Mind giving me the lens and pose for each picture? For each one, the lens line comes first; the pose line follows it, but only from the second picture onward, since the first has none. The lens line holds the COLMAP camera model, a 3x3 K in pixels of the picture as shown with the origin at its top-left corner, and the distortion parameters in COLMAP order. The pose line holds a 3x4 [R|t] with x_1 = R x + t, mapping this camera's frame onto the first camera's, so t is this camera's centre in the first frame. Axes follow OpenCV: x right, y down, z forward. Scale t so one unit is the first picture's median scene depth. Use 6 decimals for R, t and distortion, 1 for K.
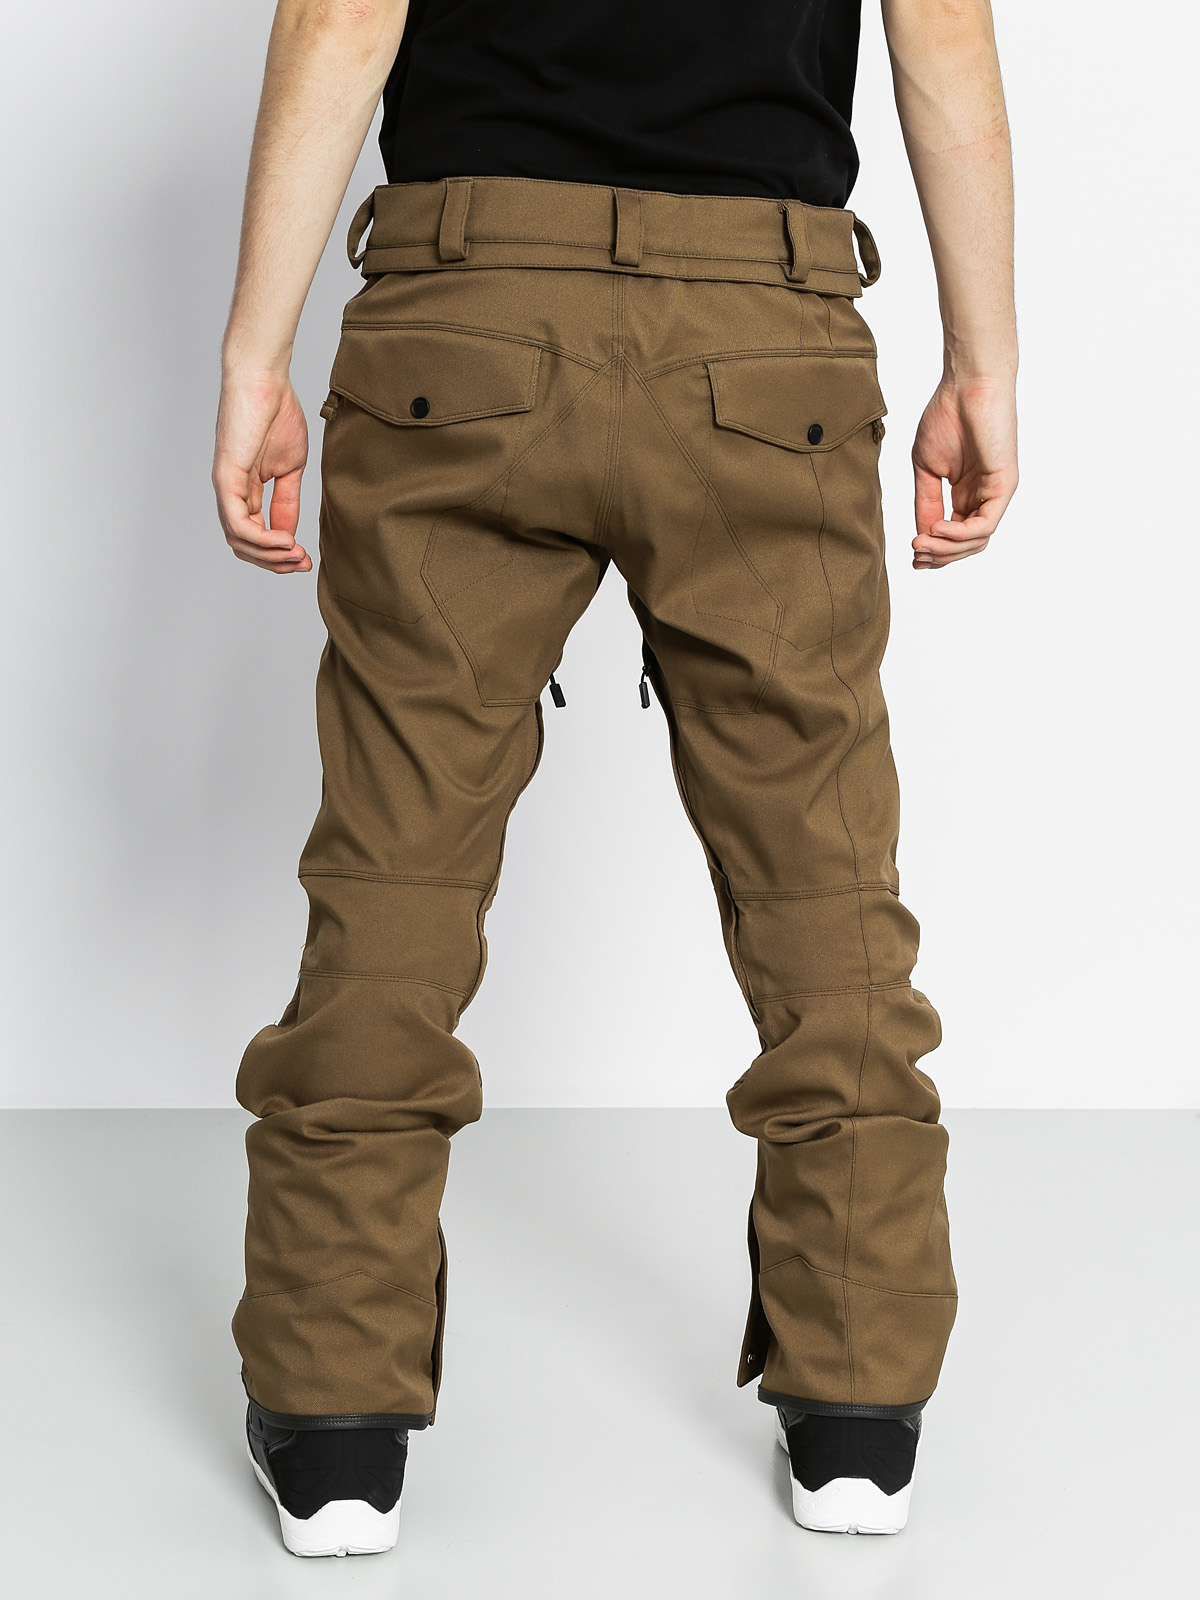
lens RADIAL K [[2220.7, 0, 602.5], [0, 2220.7, 803.8], [0, 0, 1]] dist [-0.022706, 0.000000]
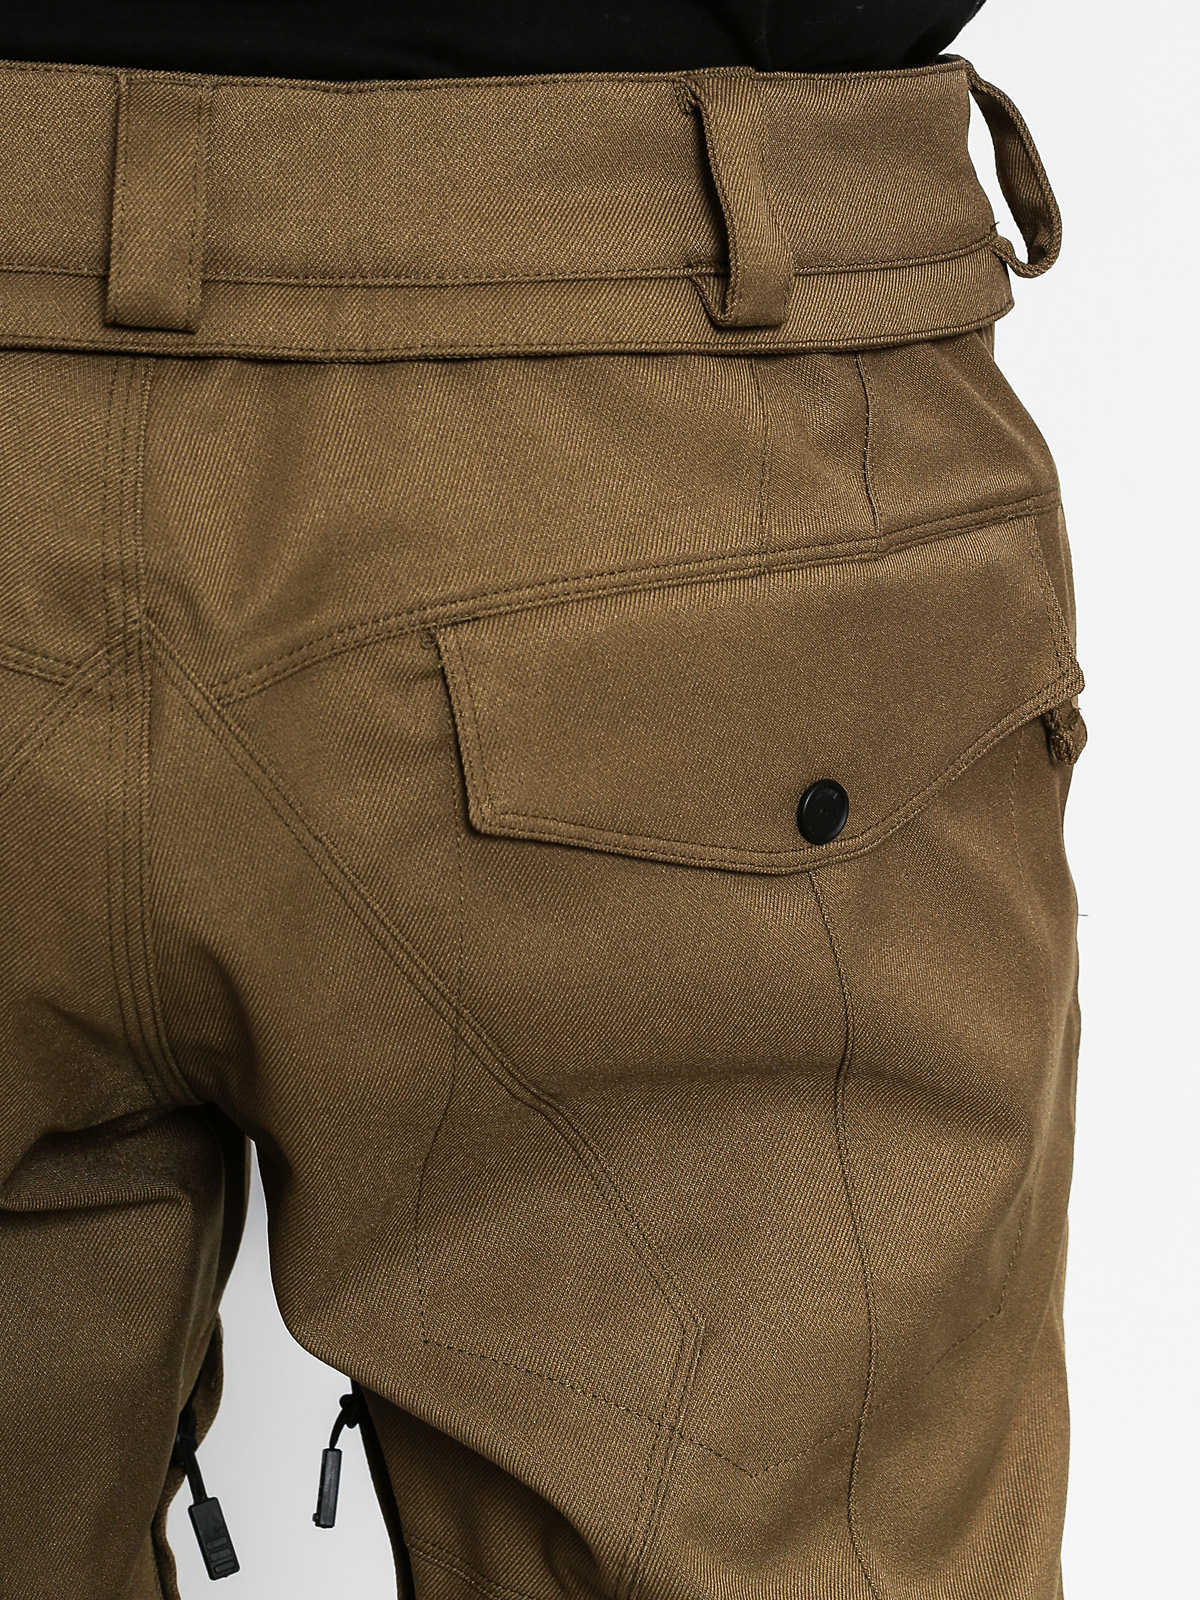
lens RADIAL K [[2220.7, 0, 594.8], [0, 2220.7, 795.2], [0, 0, 1]] dist [-0.022706, 0.000000]
pose [[0.987278, -0.002570, -0.158986, 0.117768], [0.018946, 0.994648, 0.101573, -0.205775], [0.157874, -0.103293, 0.982042, 0.693039]]
